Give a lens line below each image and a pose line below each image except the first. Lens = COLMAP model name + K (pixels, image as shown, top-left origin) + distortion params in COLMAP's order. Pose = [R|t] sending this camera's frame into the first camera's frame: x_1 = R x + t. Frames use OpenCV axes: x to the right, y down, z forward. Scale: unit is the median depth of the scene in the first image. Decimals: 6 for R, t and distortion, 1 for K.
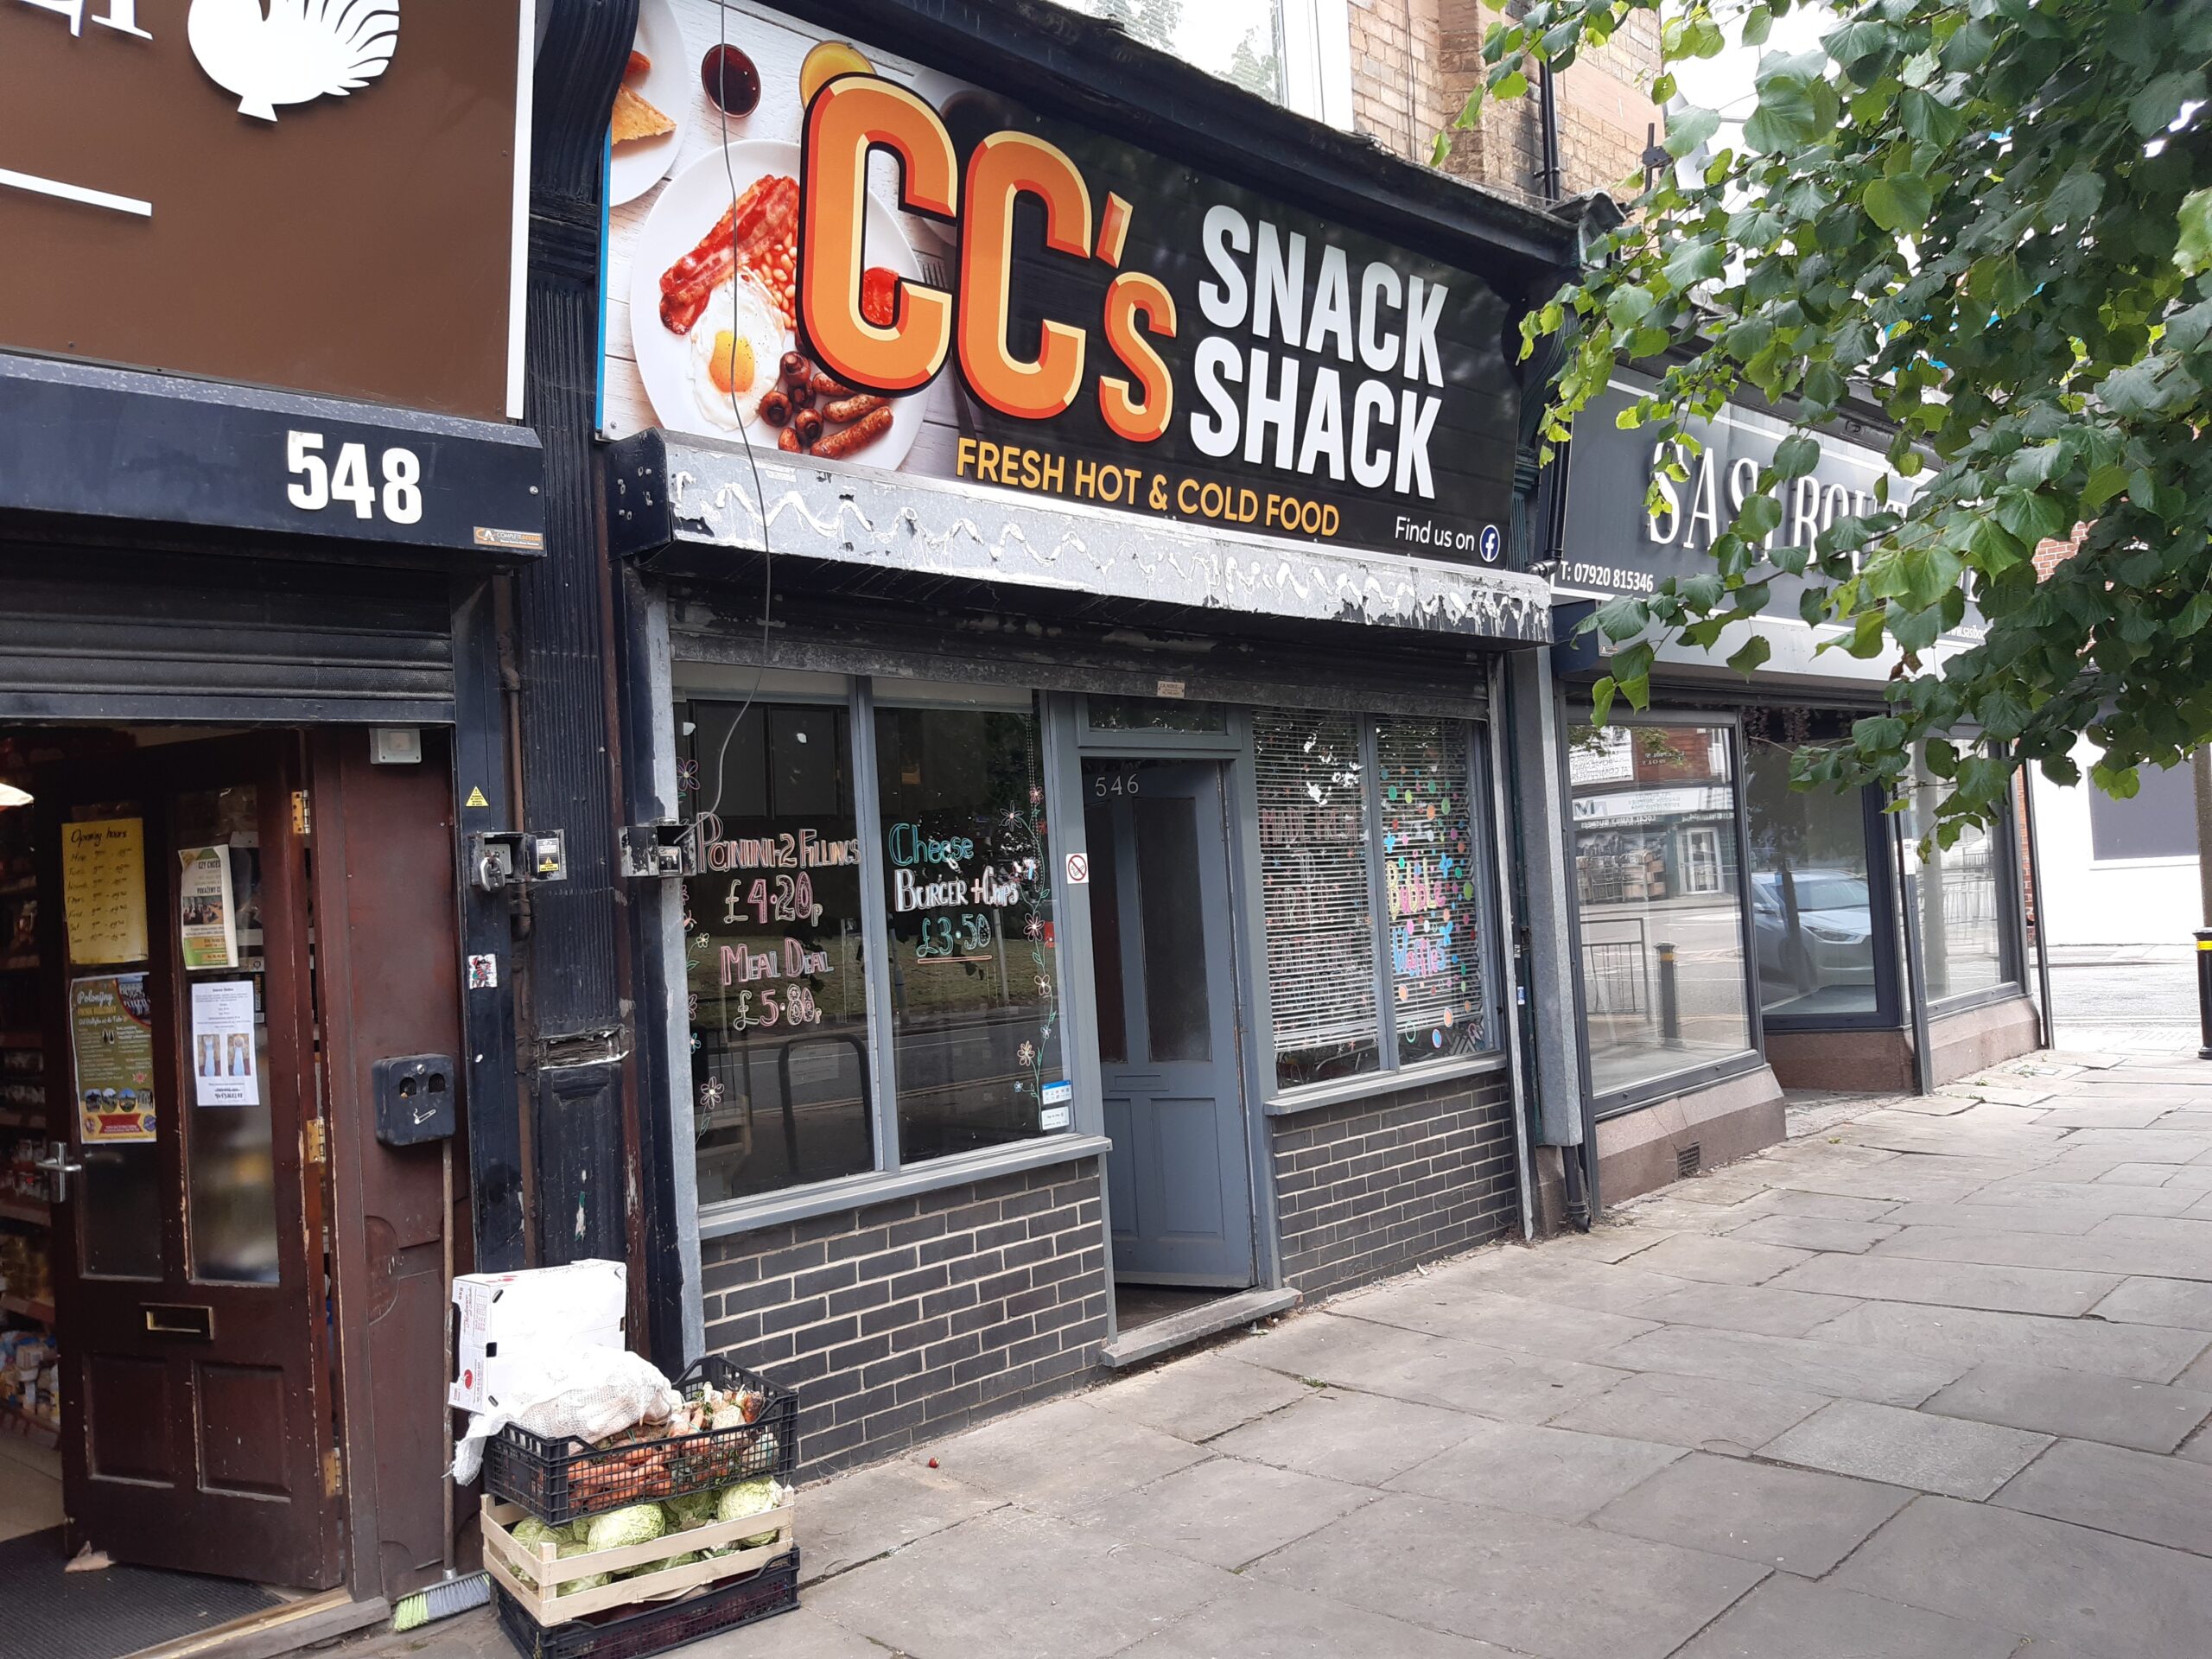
lens RADIAL K [[1691.6, 0, 1106.0], [0, 1691.6, 829.5], [0, 0, 1]] dist [0.111634, -0.203841]
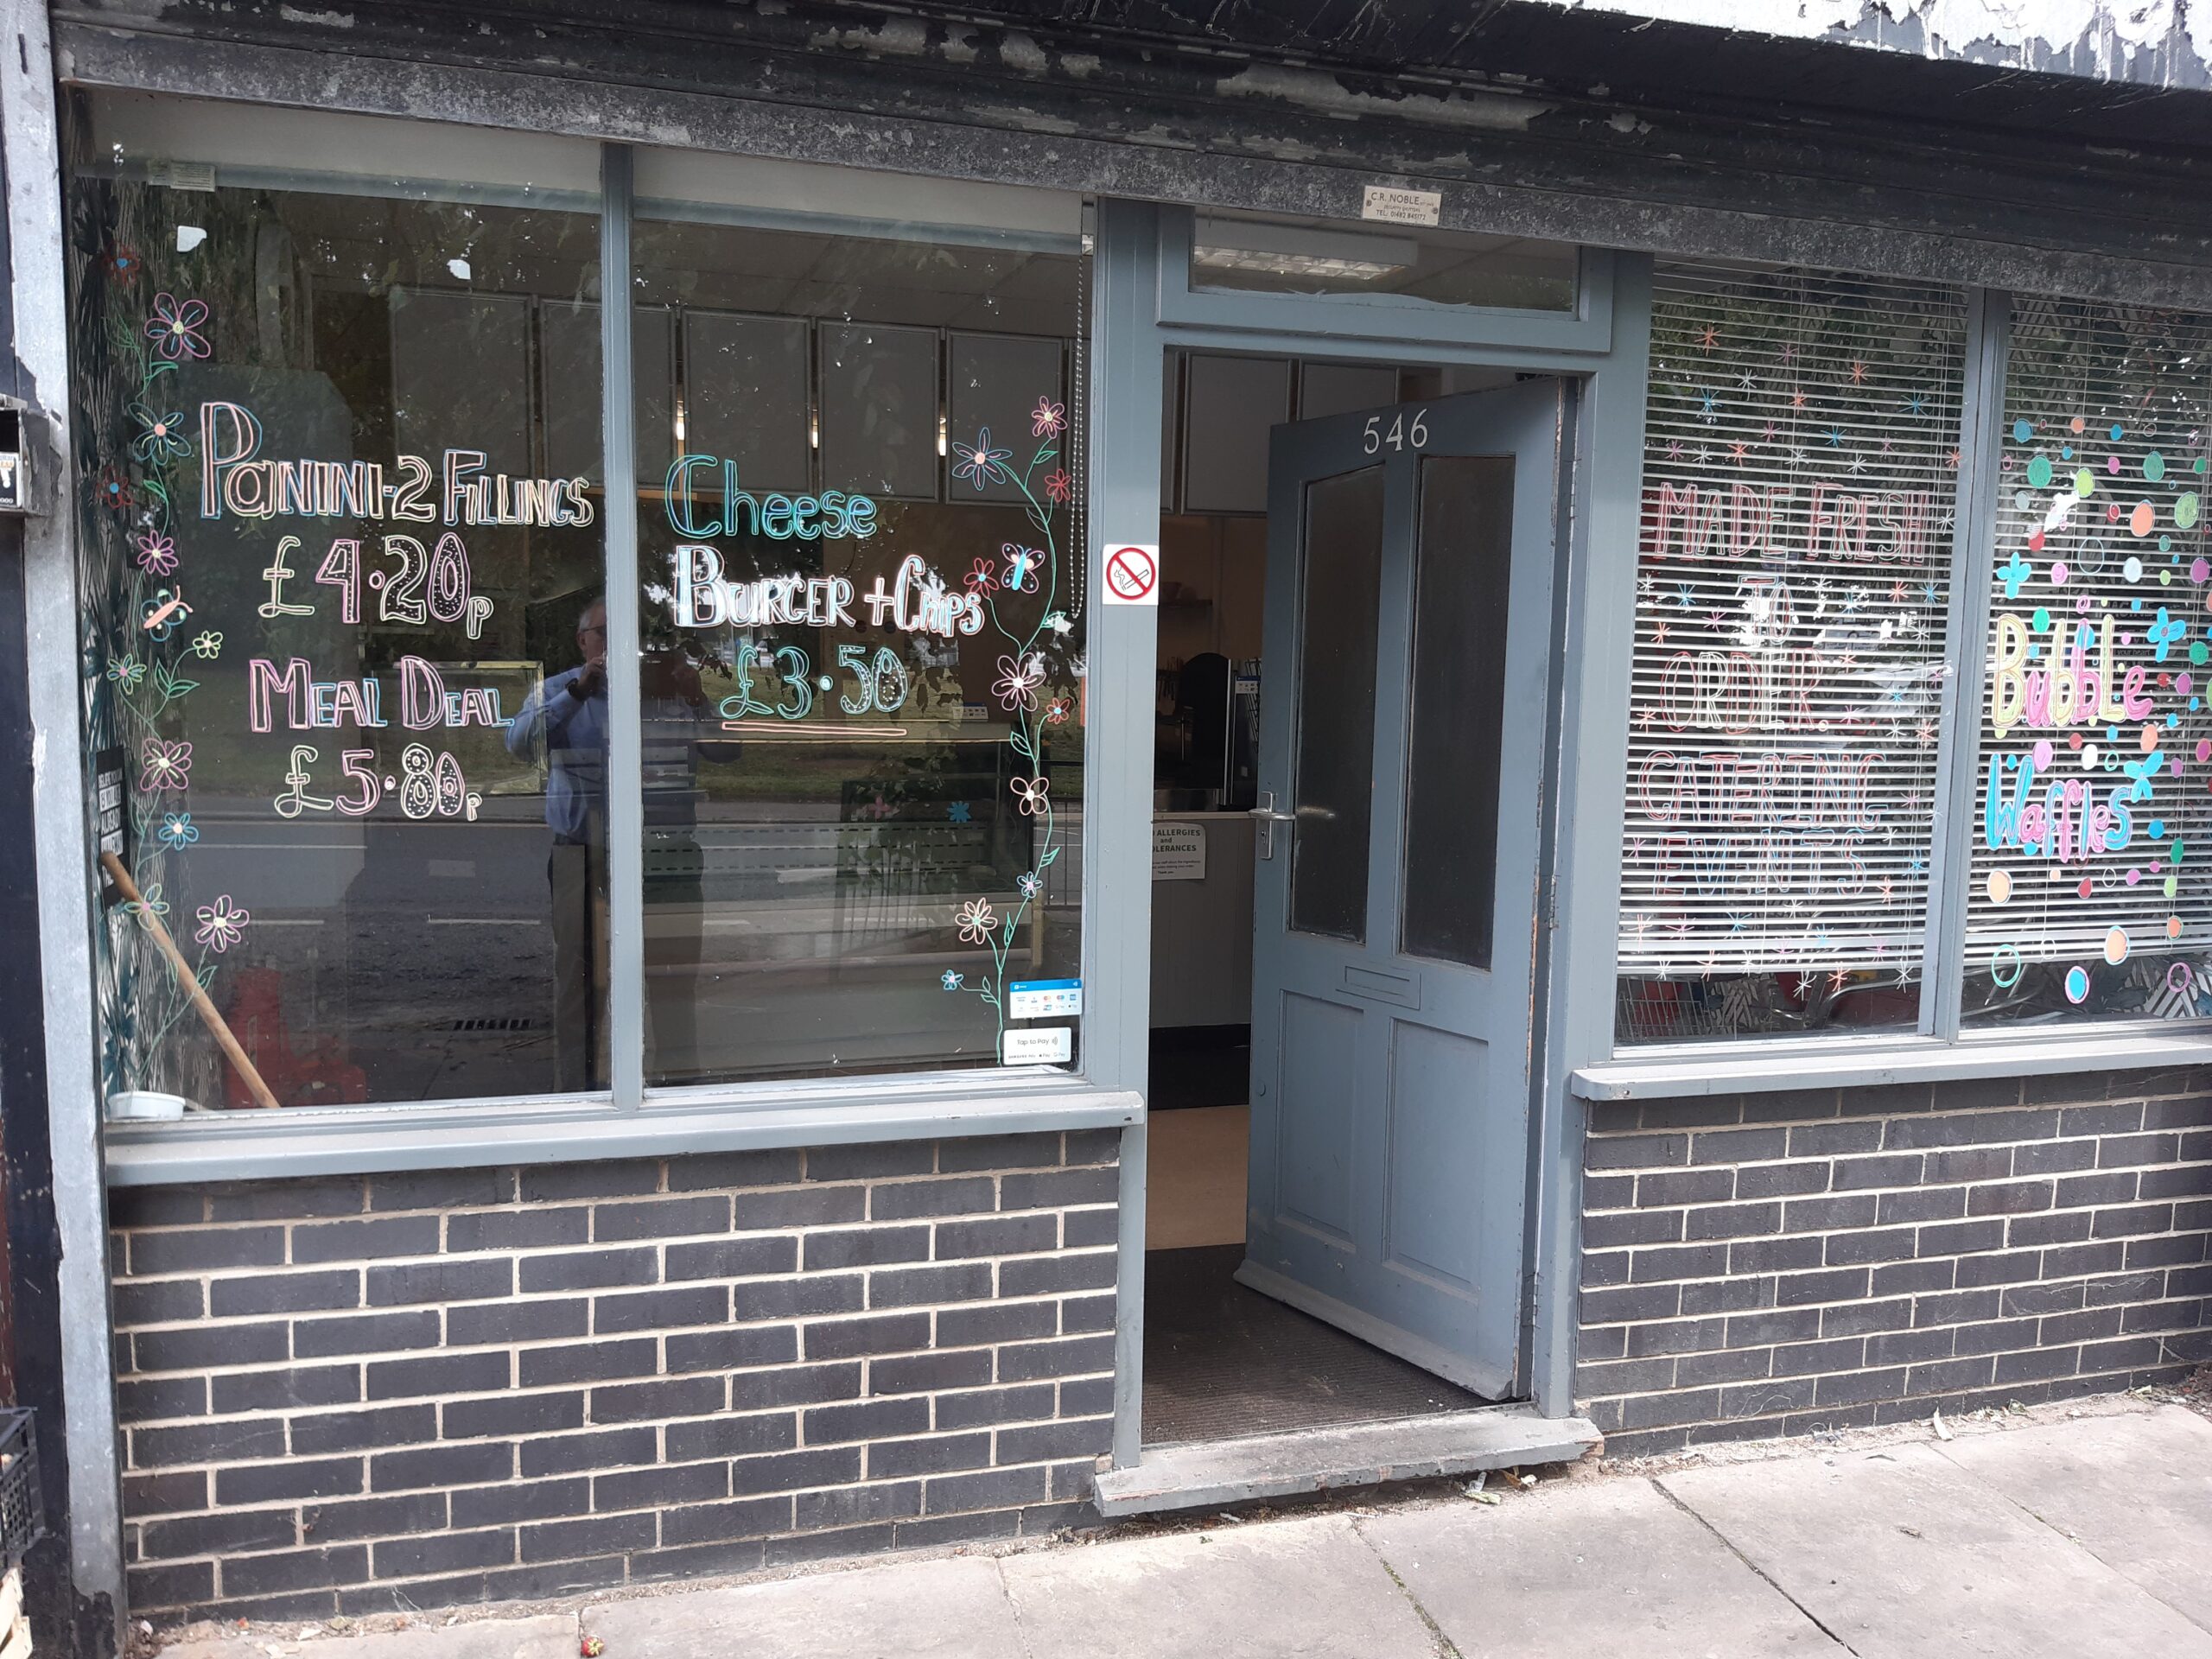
lens RADIAL K [[1715.0, 0, 1106.0], [0, 1715.0, 829.5], [0, 0, 1]] dist [0.066988, -0.121425]
pose [[0.870002, 0.129381, -0.475770, 0.232405], [-0.054911, 0.984379, 0.167280, 0.013053], [0.489981, -0.119409, 0.863516, 0.553580]]
